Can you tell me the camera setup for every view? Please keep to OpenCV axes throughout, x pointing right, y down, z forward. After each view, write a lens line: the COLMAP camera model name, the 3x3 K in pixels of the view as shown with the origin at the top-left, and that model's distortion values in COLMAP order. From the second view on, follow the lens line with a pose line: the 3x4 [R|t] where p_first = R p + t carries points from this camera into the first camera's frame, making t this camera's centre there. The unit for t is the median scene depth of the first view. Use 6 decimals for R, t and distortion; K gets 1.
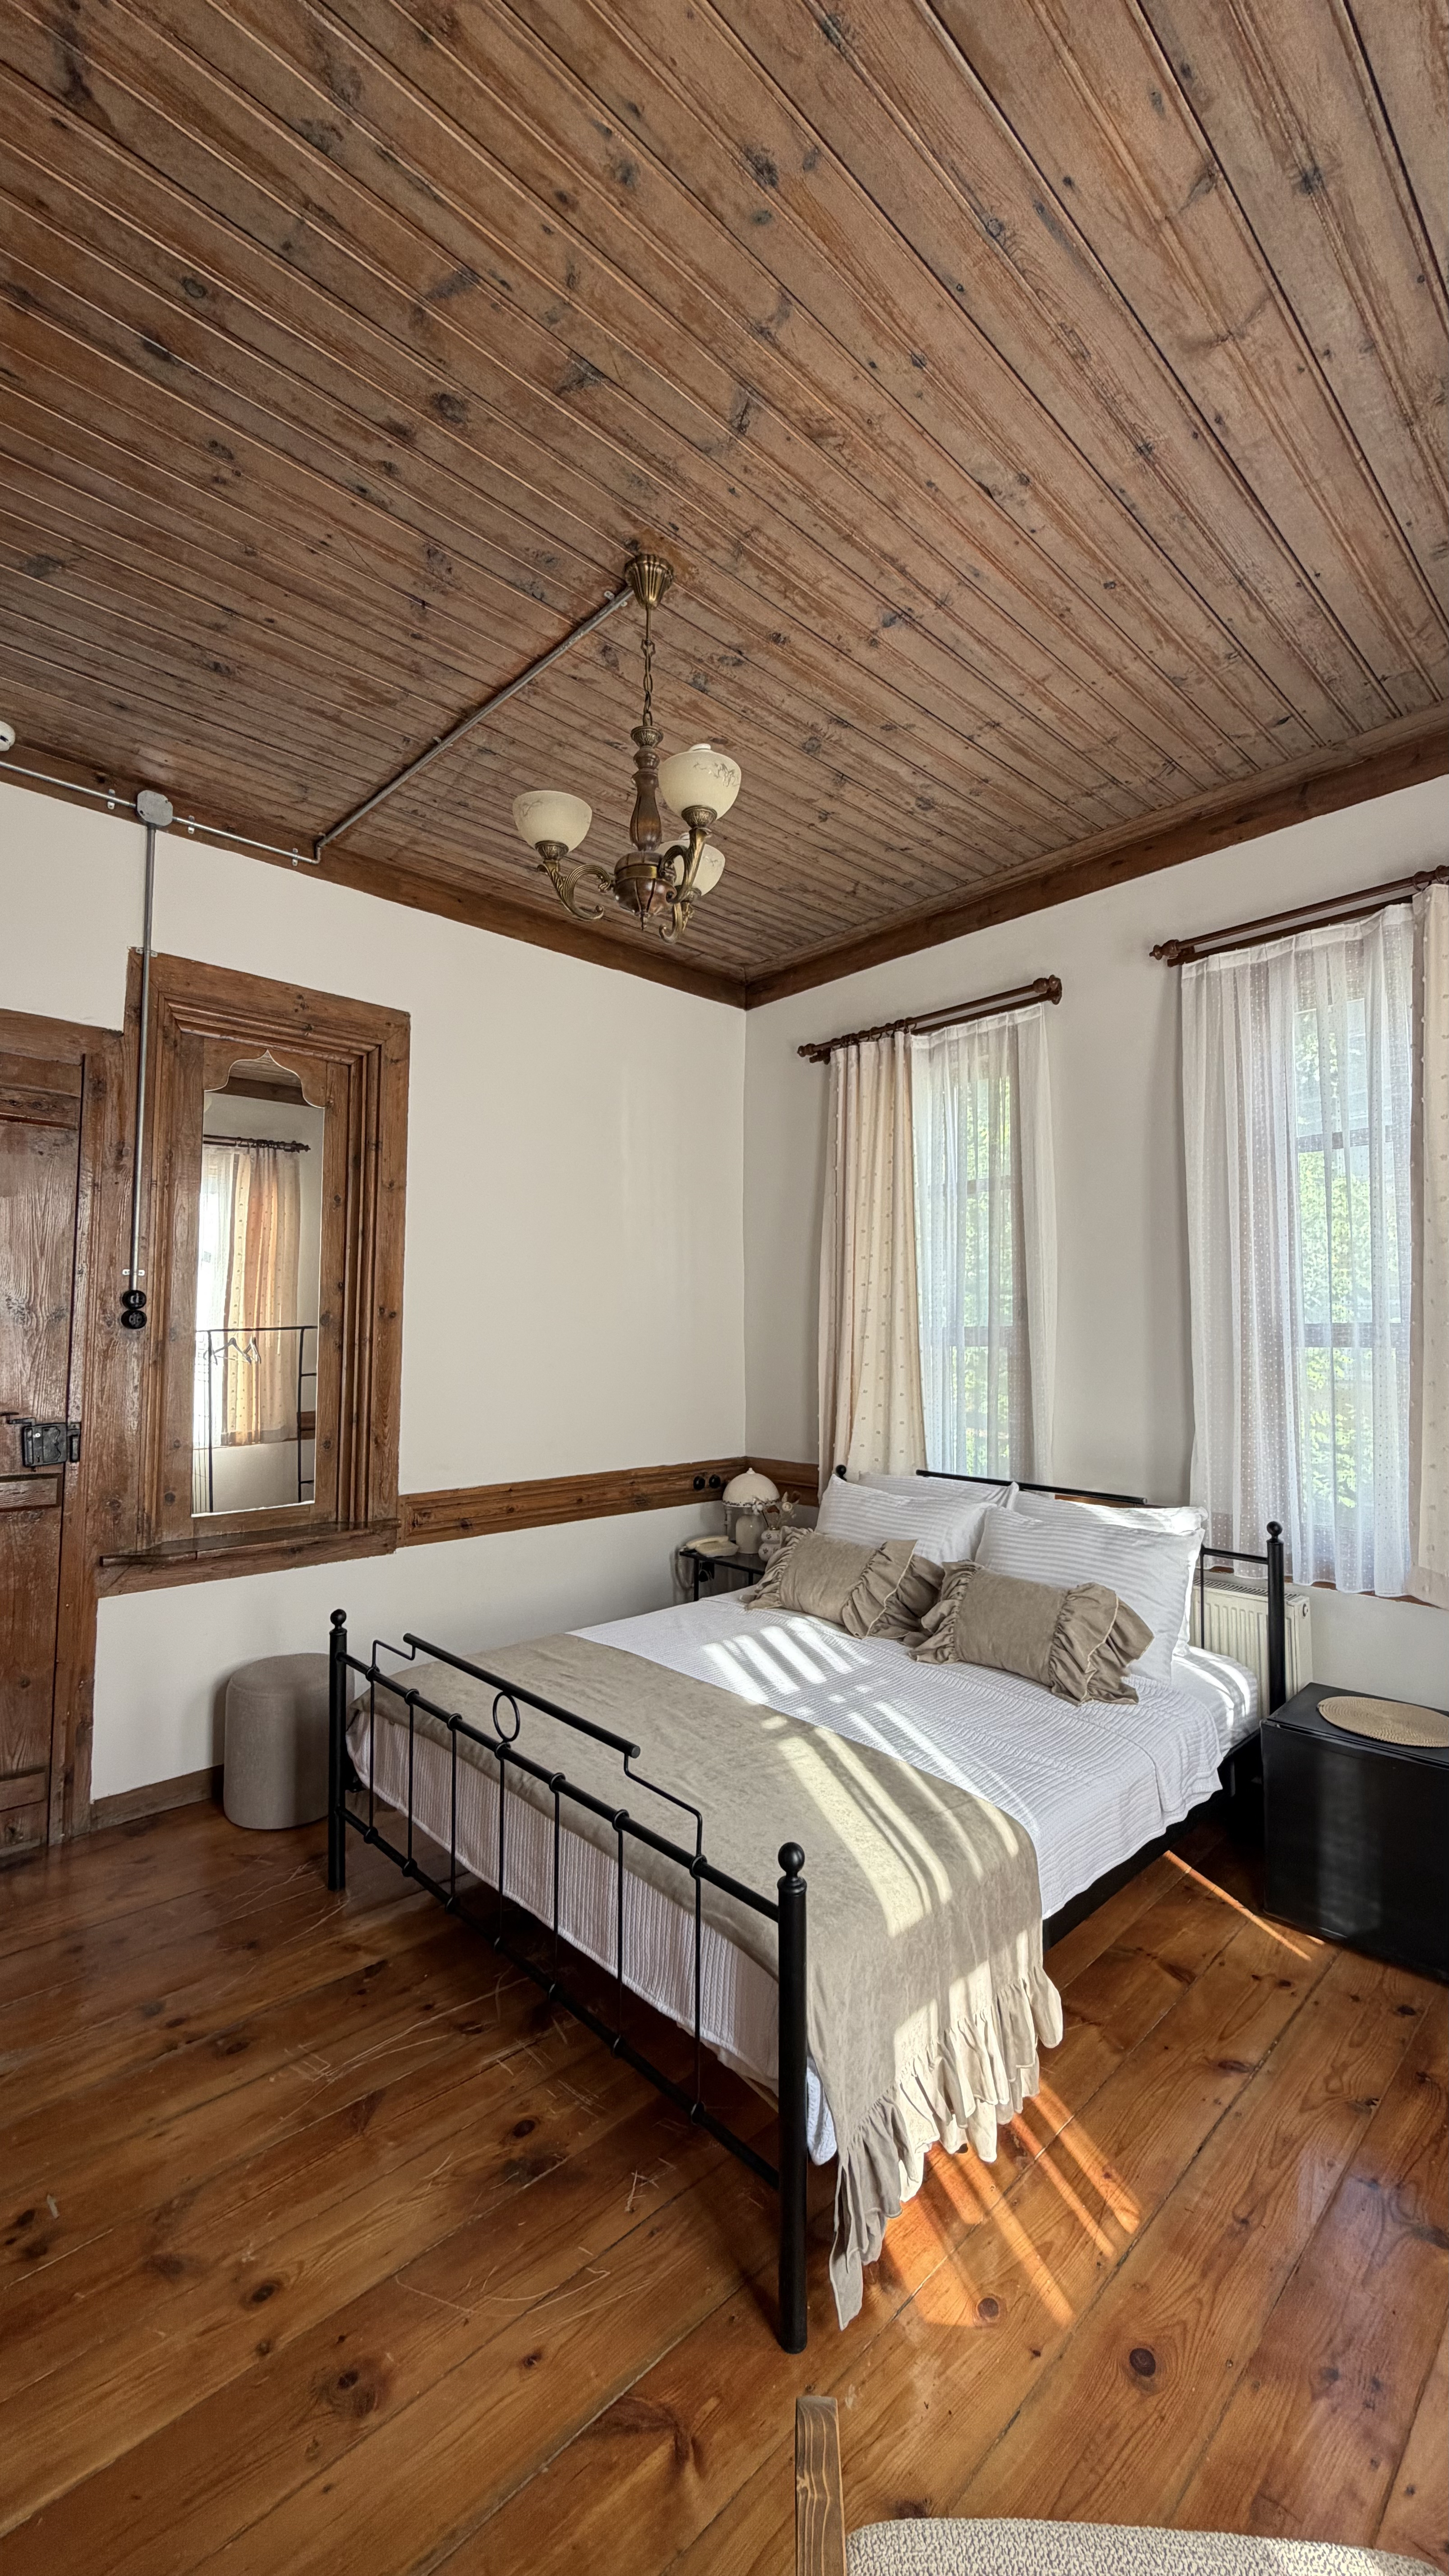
lens RADIAL K [[1023.6, 0, 727.3], [0, 1023.6, 1275.8], [0, 0, 1]] dist [-0.000722, 0.000191]
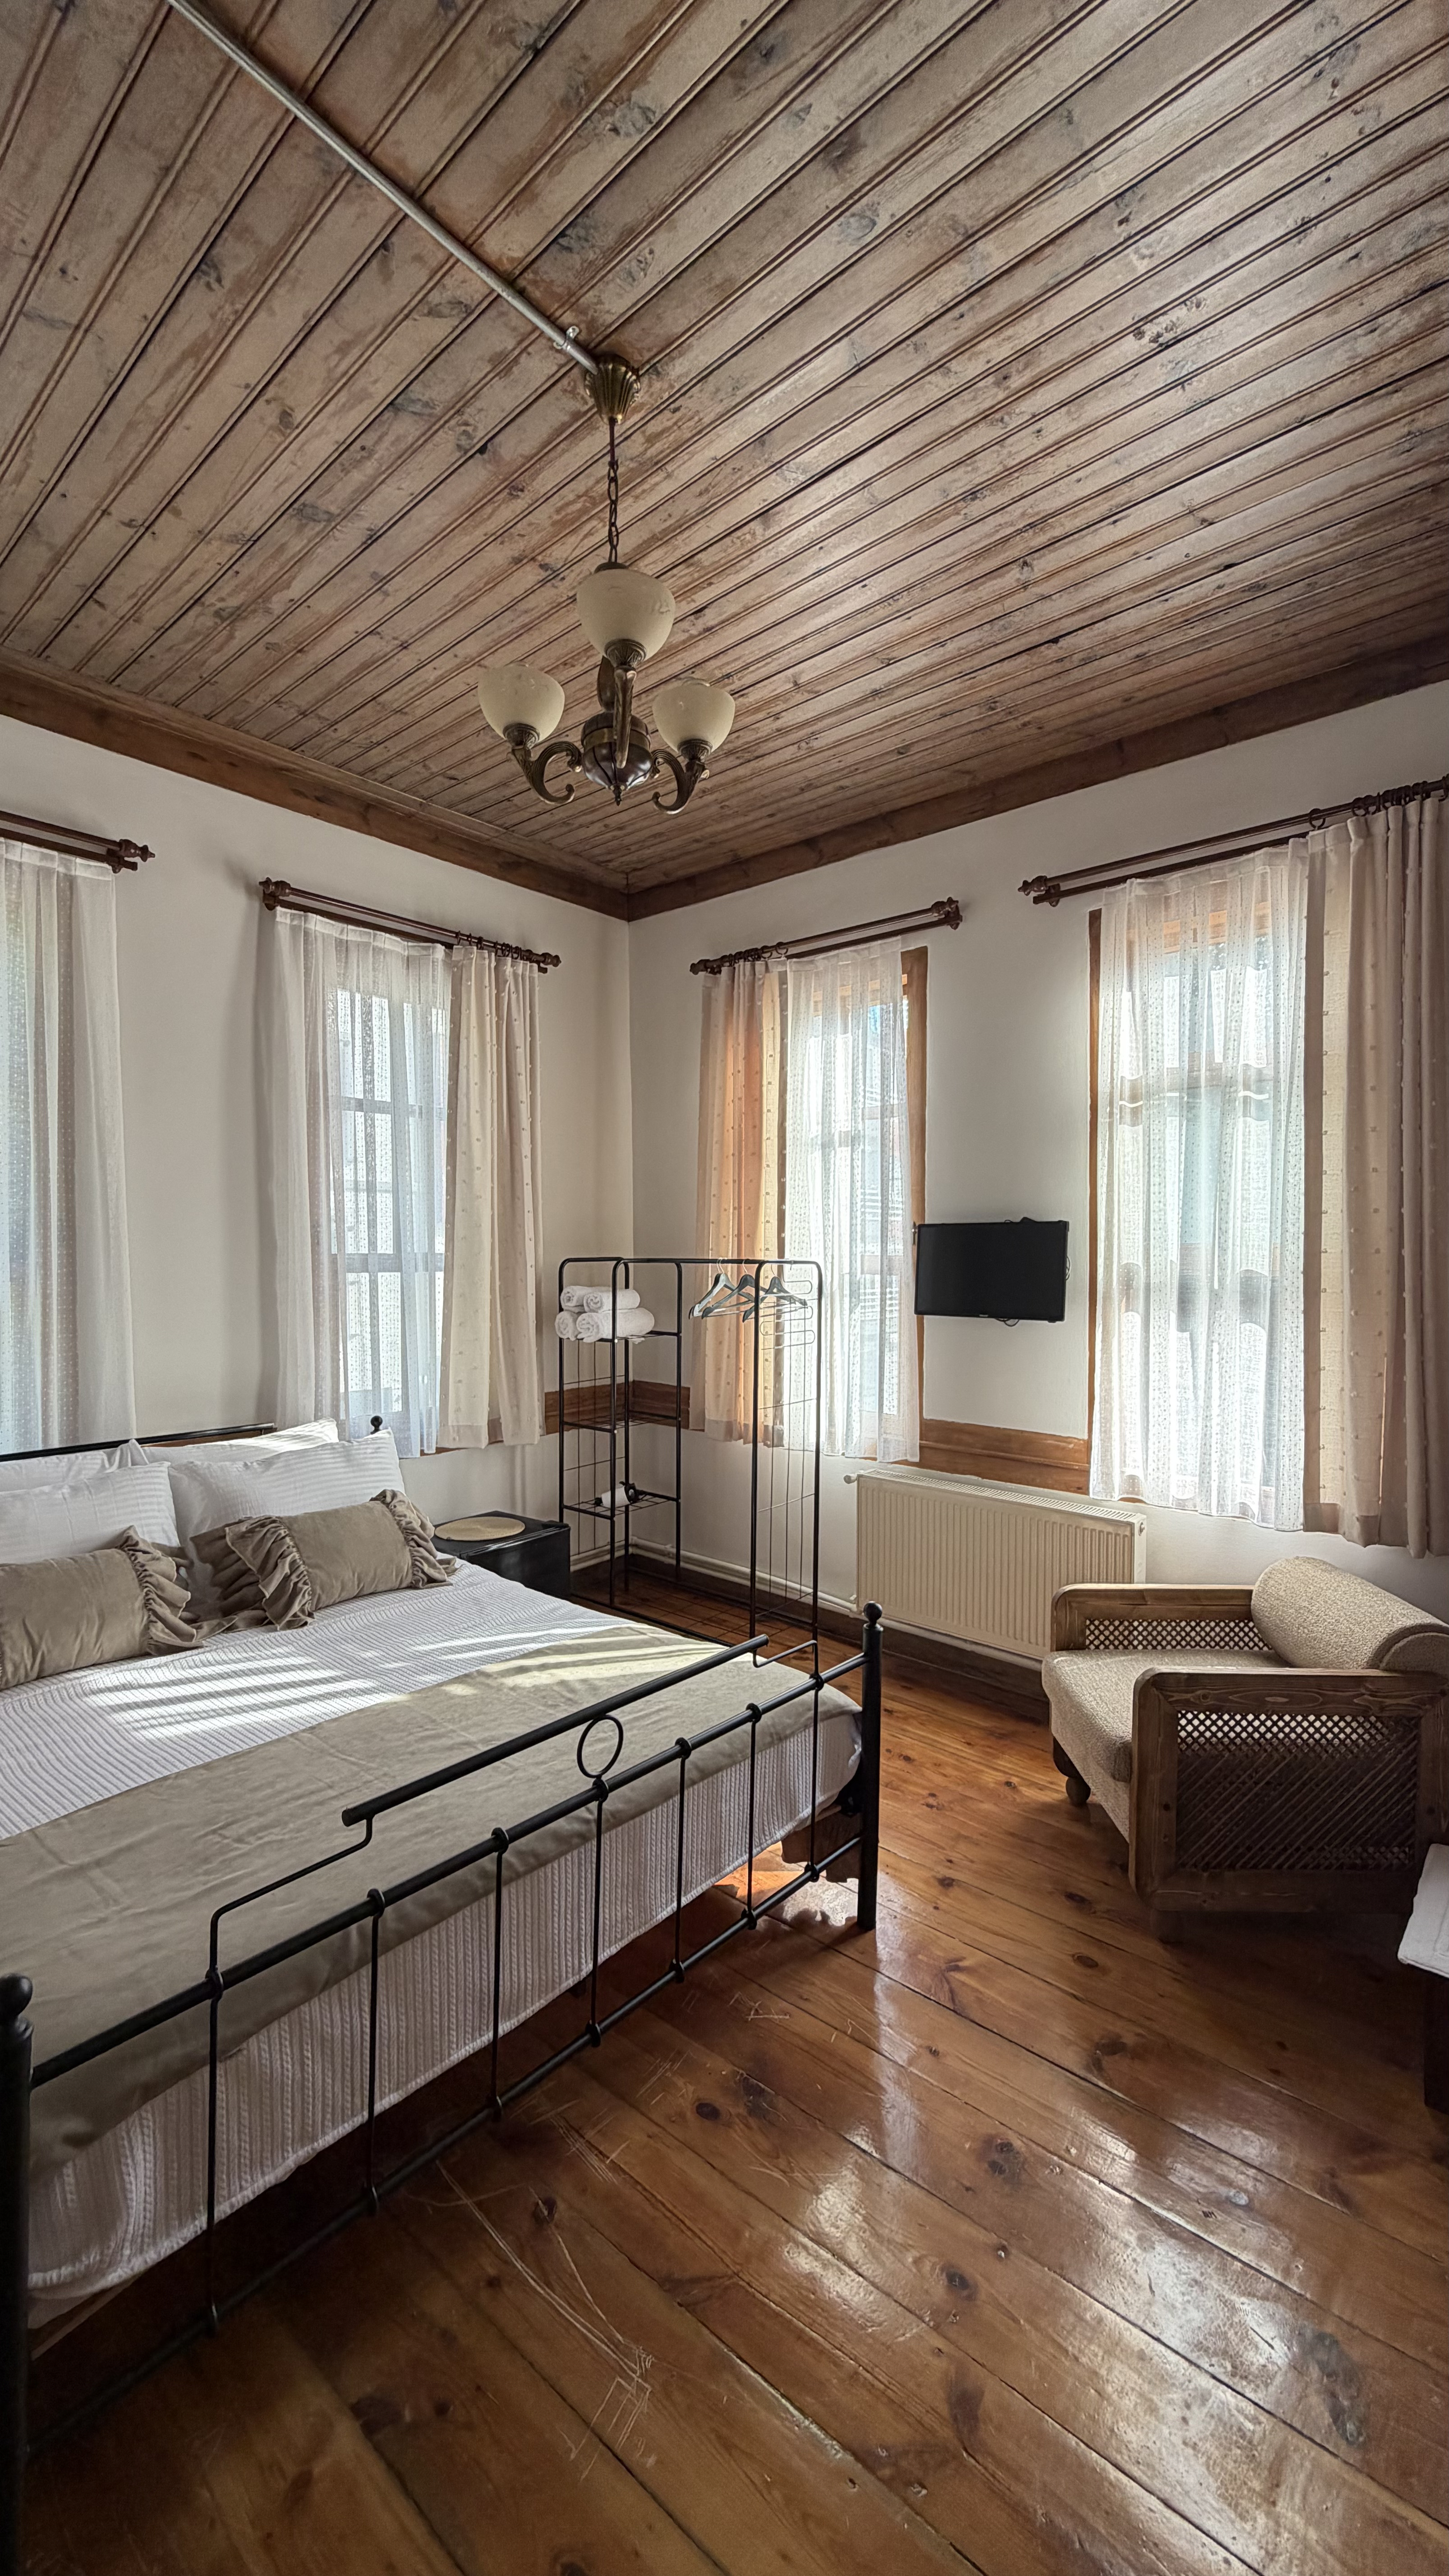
lens RADIAL K [[1023.6, 0, 726.8], [0, 1023.6, 1276.1], [0, 0, 1]] dist [-0.000722, 0.000191]
pose [[-0.095289, -0.014654, 0.995342, -0.840331], [-0.049237, 0.998737, 0.009990, 0.047875], [-0.994231, -0.048056, -0.095890, 0.834155]]
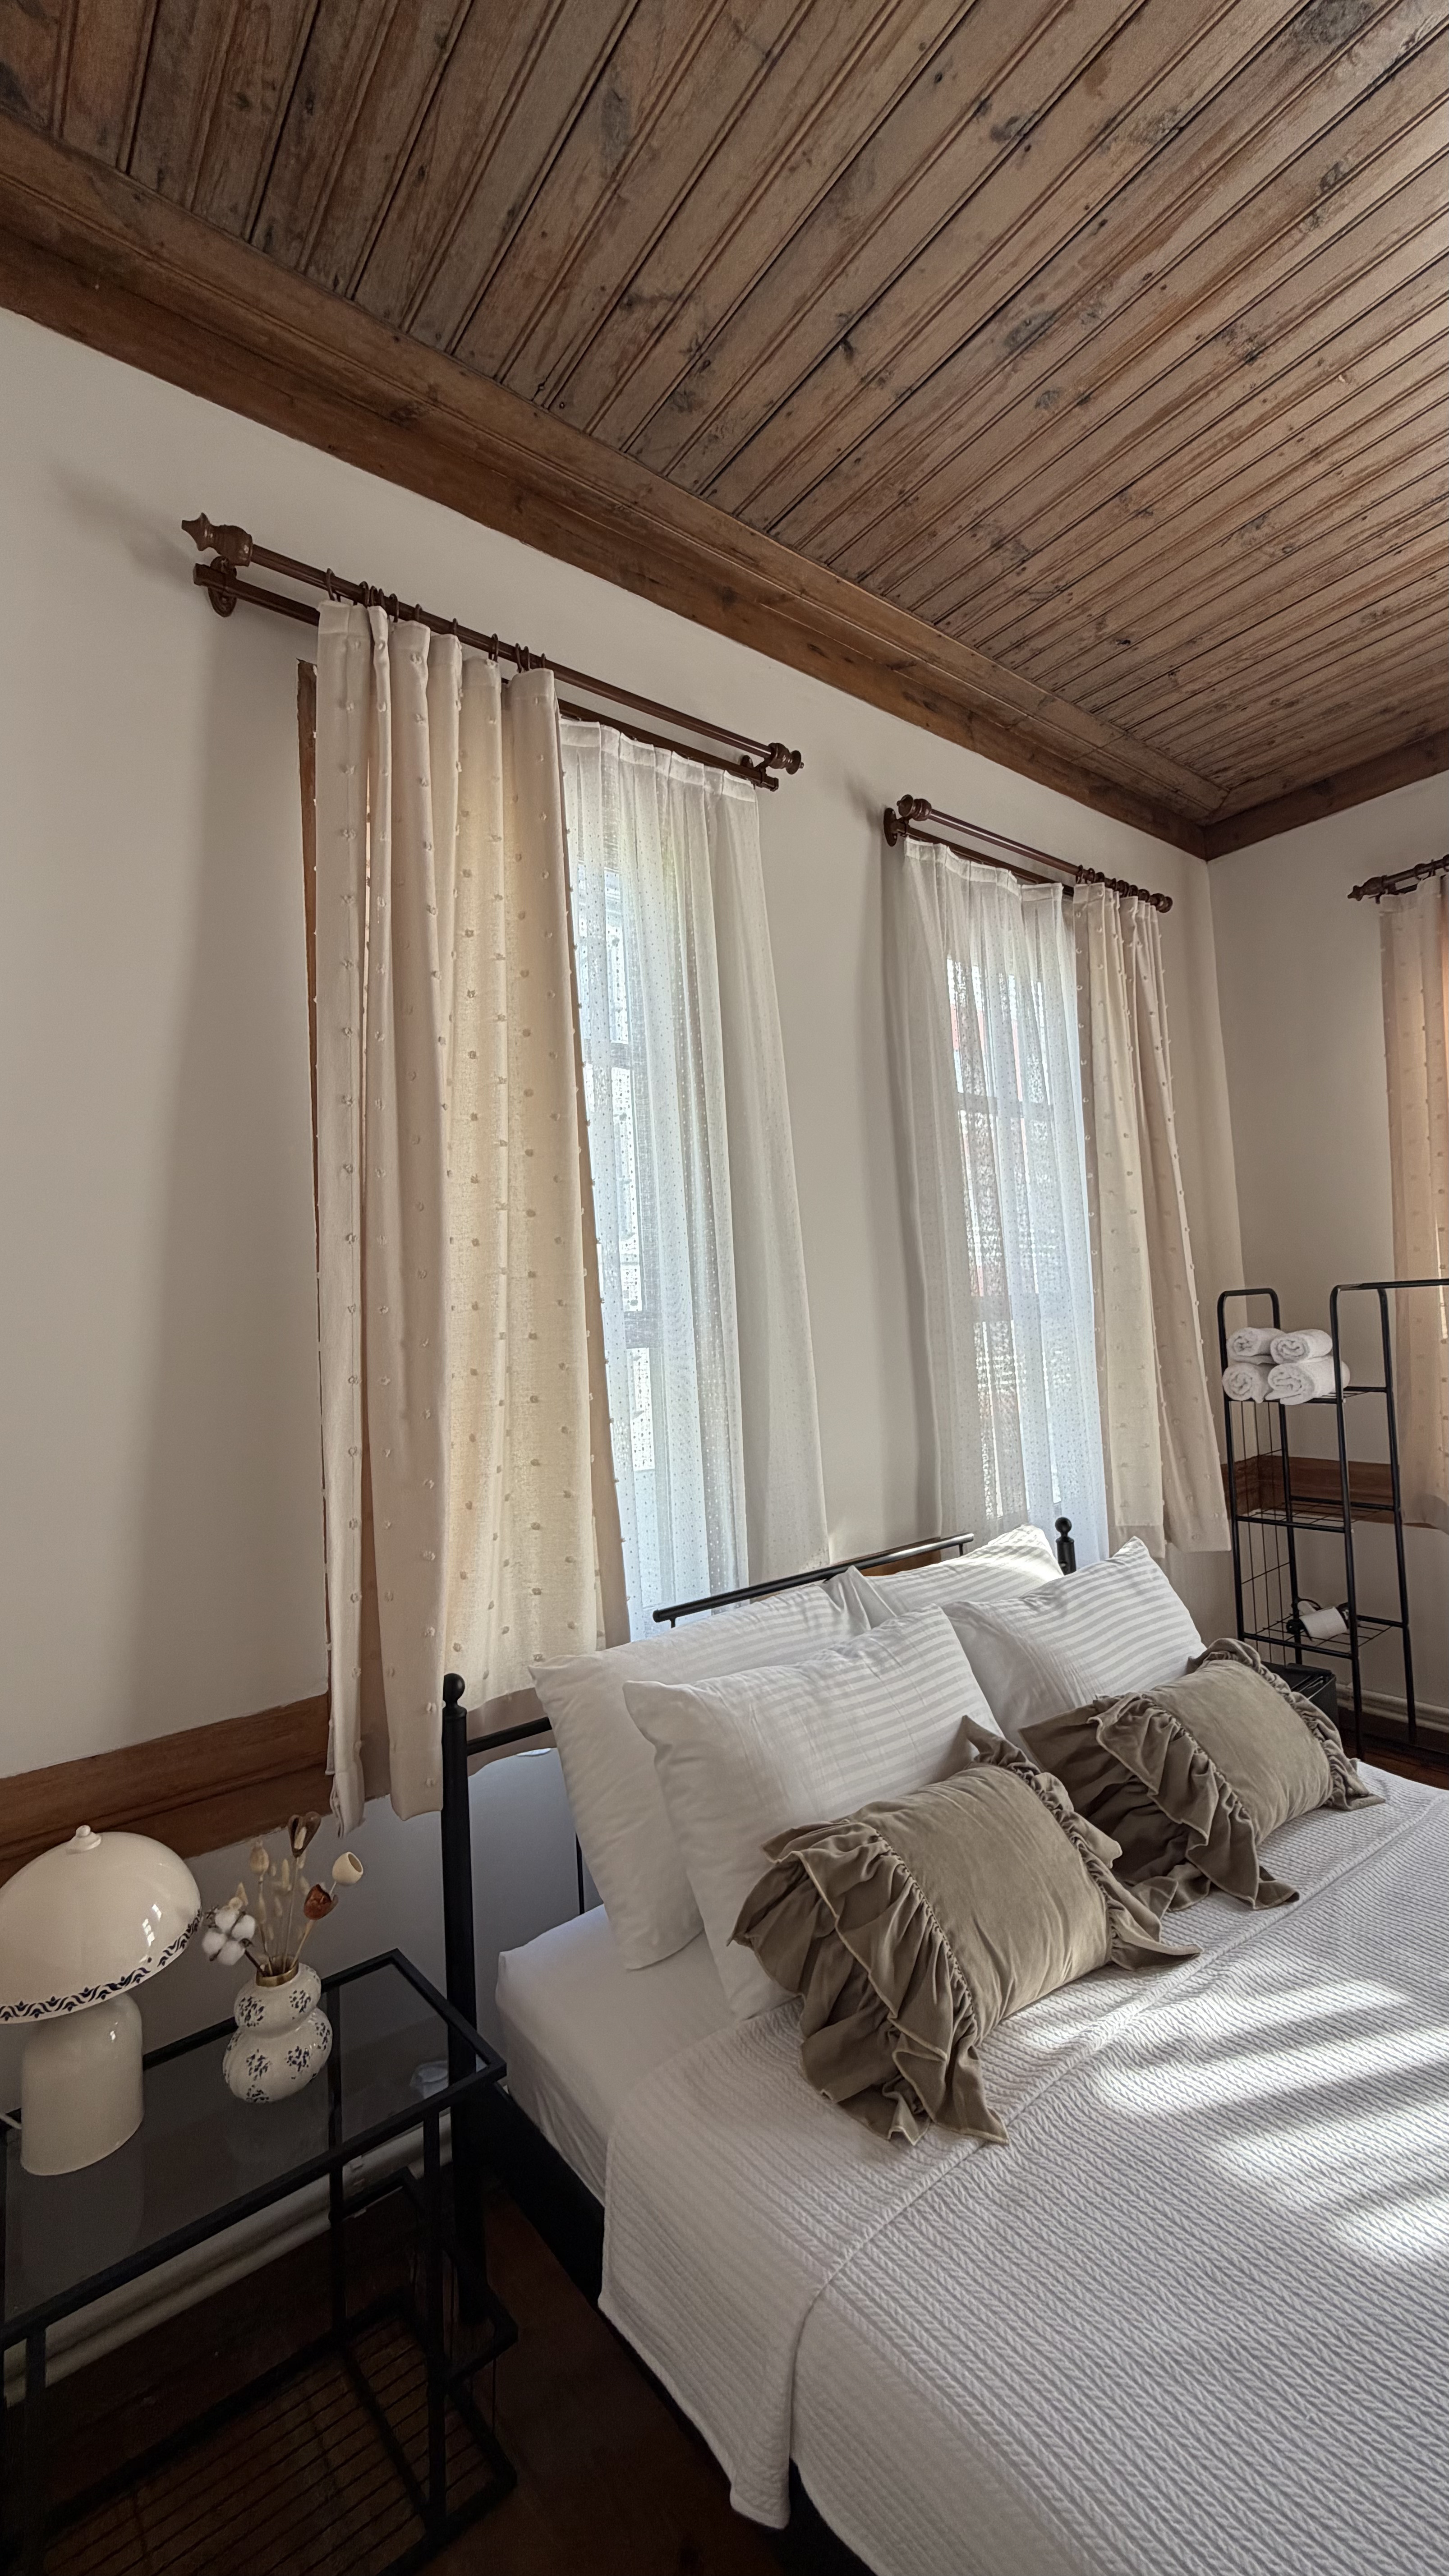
lens RADIAL K [[1023.6, 0, 724.0], [0, 1023.6, 1279.1], [0, 0, 1]] dist [-0.000722, 0.000191]
pose [[0.097173, 0.047710, 0.994123, -0.435506], [0.001019, 0.998845, -0.048037, 0.091775], [-0.995267, 0.005681, 0.097012, 1.410662]]
